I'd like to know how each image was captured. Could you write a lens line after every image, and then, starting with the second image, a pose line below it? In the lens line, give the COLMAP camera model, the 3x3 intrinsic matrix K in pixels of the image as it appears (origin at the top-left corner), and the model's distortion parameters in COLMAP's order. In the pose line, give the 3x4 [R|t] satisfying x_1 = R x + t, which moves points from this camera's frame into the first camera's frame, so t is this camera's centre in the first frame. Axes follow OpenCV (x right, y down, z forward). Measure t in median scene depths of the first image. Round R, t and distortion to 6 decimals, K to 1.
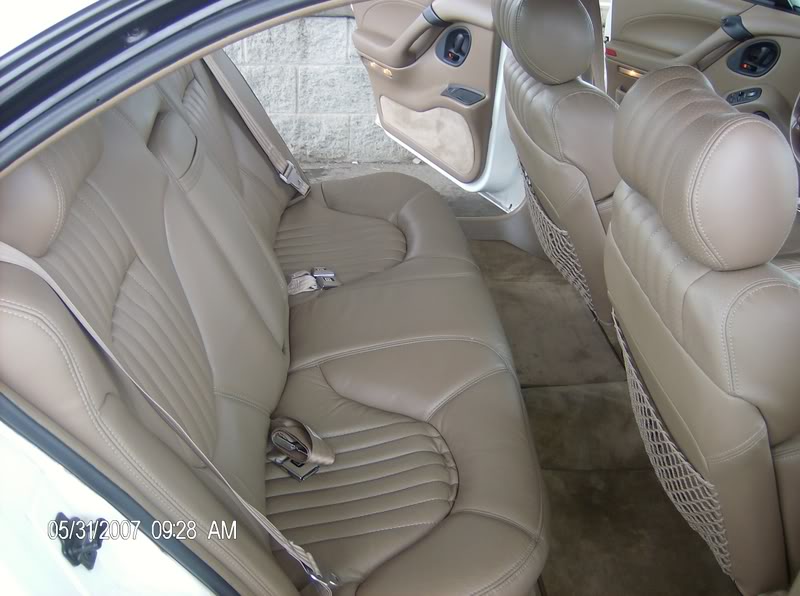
lens RADIAL K [[893.5, 0, 398.2], [0, 893.5, 297.6], [0, 0, 1]] dist [-0.159603, 0.081360]
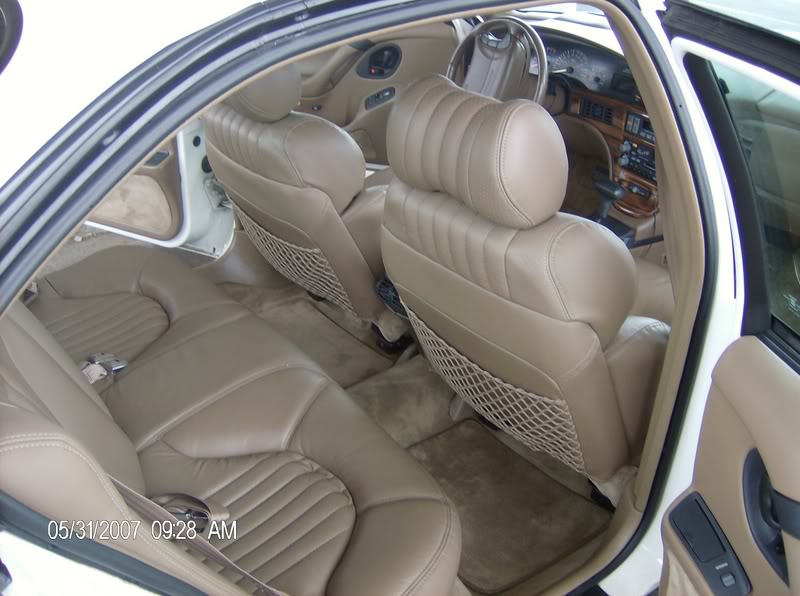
lens RADIAL K [[893.5, 0, 398.2], [0, 893.5, 297.6], [0, 0, 1]] dist [-0.159603, 0.081360]
pose [[0.857716, -0.293858, 0.421867, -0.205505], [0.311226, 0.949896, 0.028897, -0.018833], [-0.409221, 0.106511, 0.906197, -0.027269]]
